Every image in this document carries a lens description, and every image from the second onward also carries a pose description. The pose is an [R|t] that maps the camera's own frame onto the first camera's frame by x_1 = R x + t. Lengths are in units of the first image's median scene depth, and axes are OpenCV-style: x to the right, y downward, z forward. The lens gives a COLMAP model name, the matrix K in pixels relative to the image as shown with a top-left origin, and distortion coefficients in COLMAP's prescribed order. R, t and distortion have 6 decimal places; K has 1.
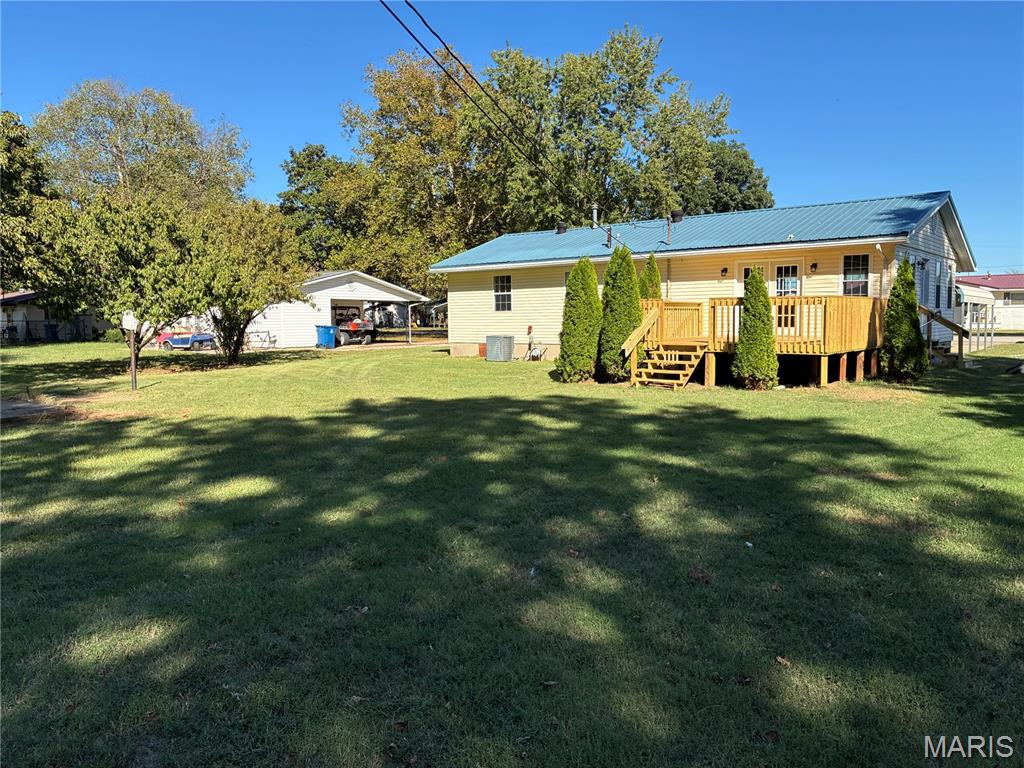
lens RADIAL K [[784.3, 0, 512.1], [0, 784.3, 383.3], [0, 0, 1]] dist [0.021608, 0.000278]
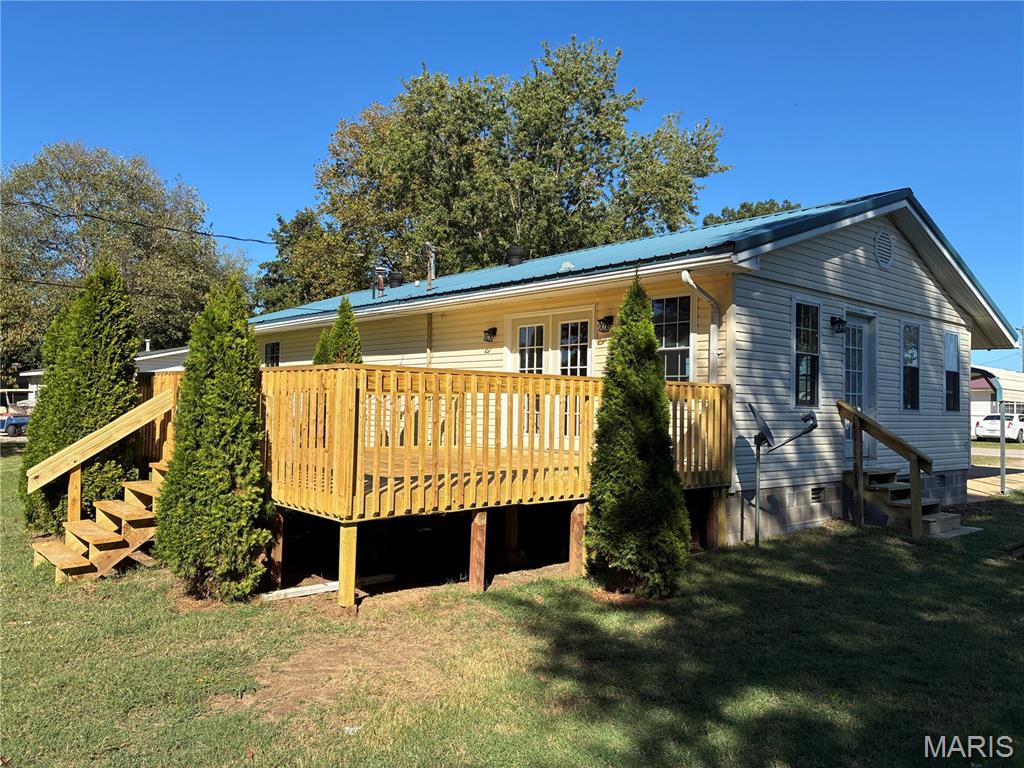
lens RADIAL K [[784.3, 0, 512.2], [0, 784.3, 384.4], [0, 0, 1]] dist [0.021608, 0.000278]
pose [[0.985564, 0.024083, -0.167579, 0.361913], [-0.042594, 0.993264, -0.107758, -0.043185], [0.163855, 0.113340, 0.979952, 0.430535]]
